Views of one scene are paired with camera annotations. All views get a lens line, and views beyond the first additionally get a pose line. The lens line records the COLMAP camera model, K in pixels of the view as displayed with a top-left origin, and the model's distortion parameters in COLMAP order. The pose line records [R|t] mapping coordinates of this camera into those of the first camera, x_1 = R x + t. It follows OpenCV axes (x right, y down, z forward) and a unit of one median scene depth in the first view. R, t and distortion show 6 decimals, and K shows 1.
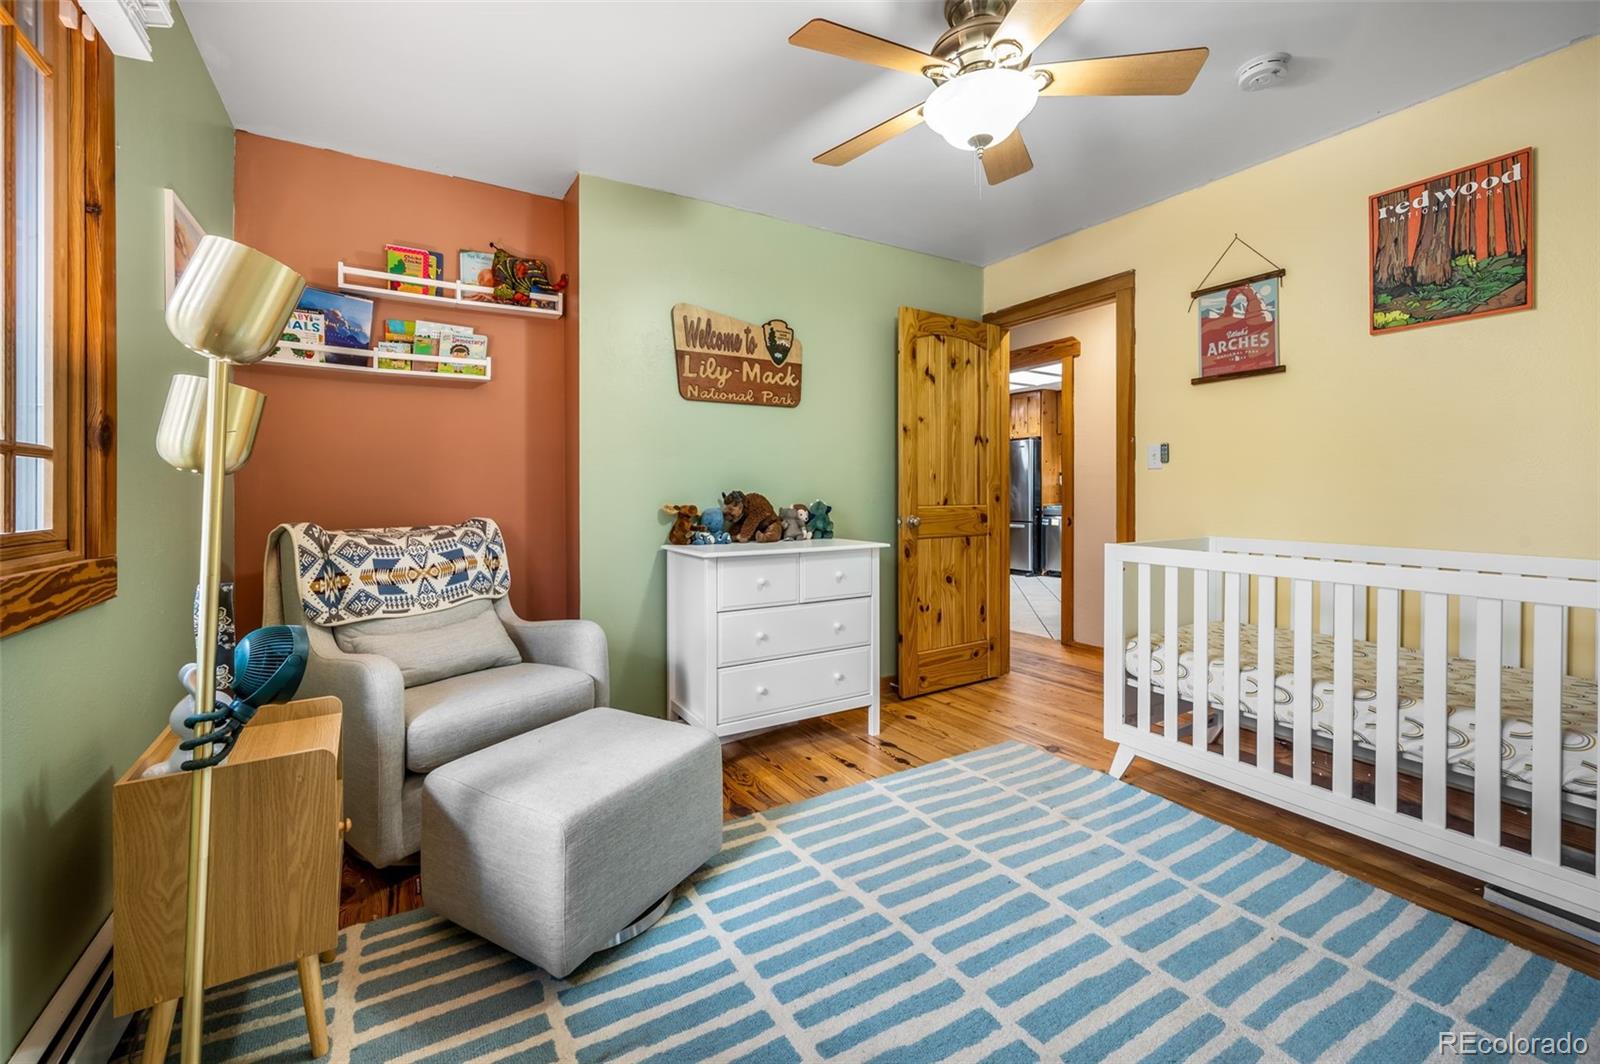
lens RADIAL K [[655.7, 0, 810.4], [0, 655.7, 493.5], [0, 0, 1]] dist [-0.004191, 0.001653]
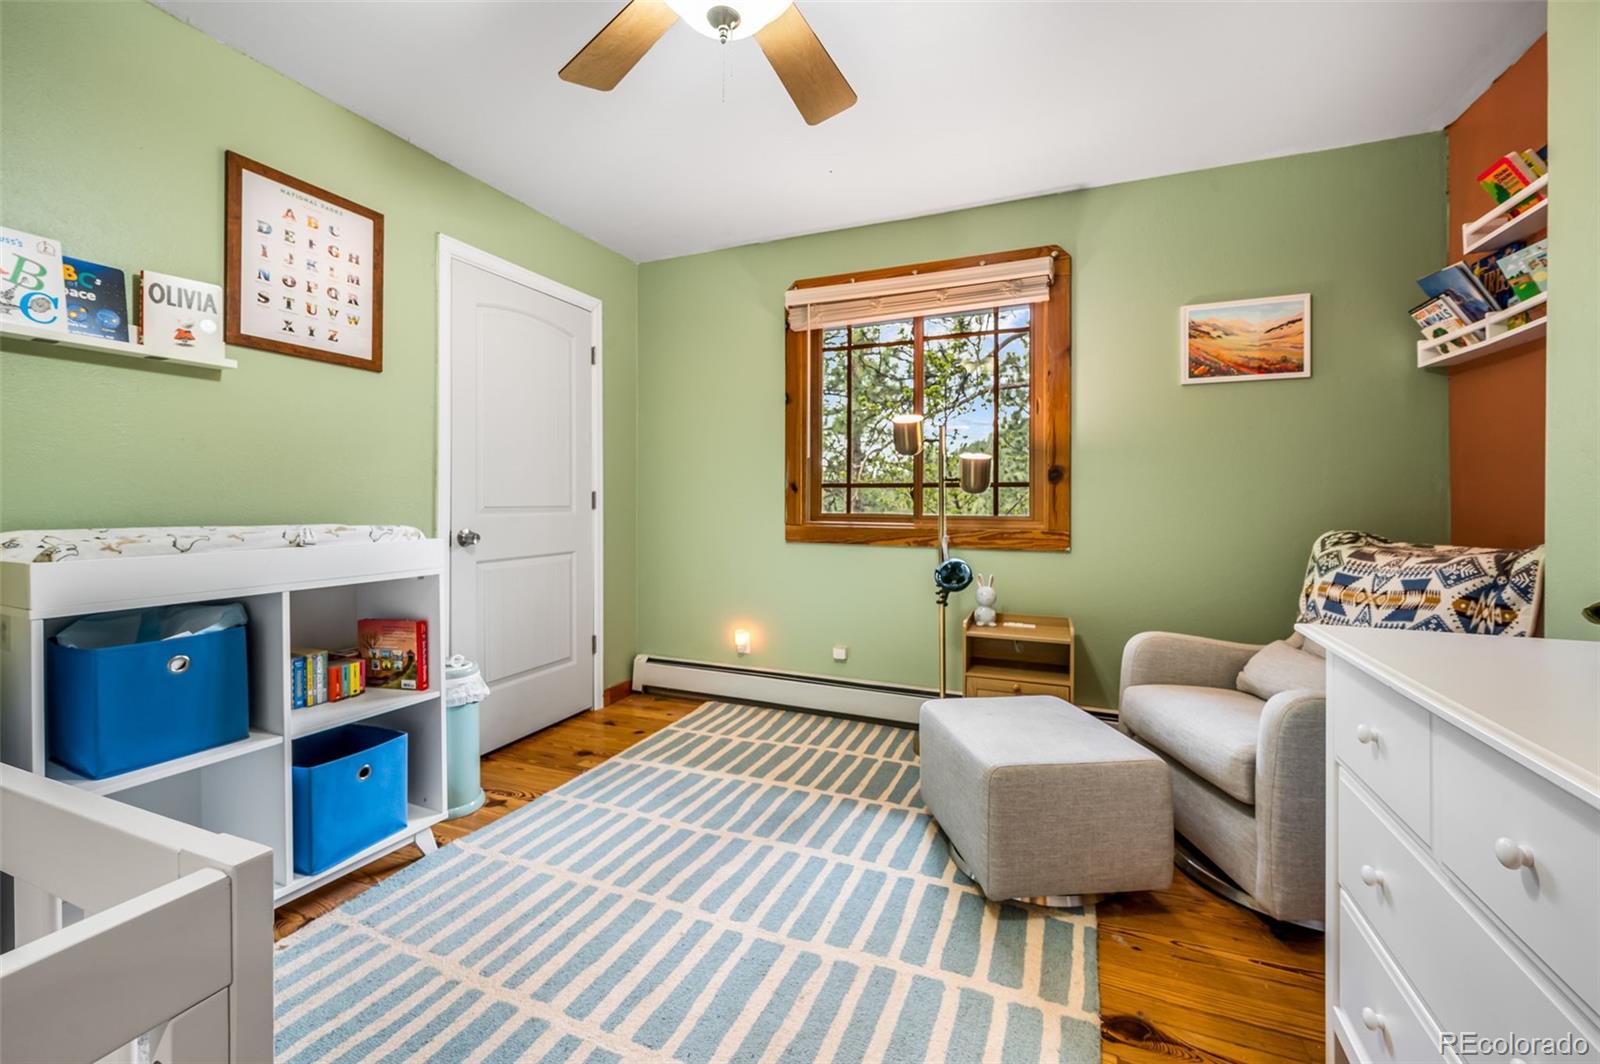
lens RADIAL K [[655.7, 0, 824.3], [0, 655.7, 506.1], [0, 0, 1]] dist [-0.004191, 0.001653]
pose [[-0.803569, 0.005203, -0.595188, 0.665566], [0.001798, 0.999978, 0.006314, -0.002737], [0.595209, 0.004004, -0.803561, 1.823378]]
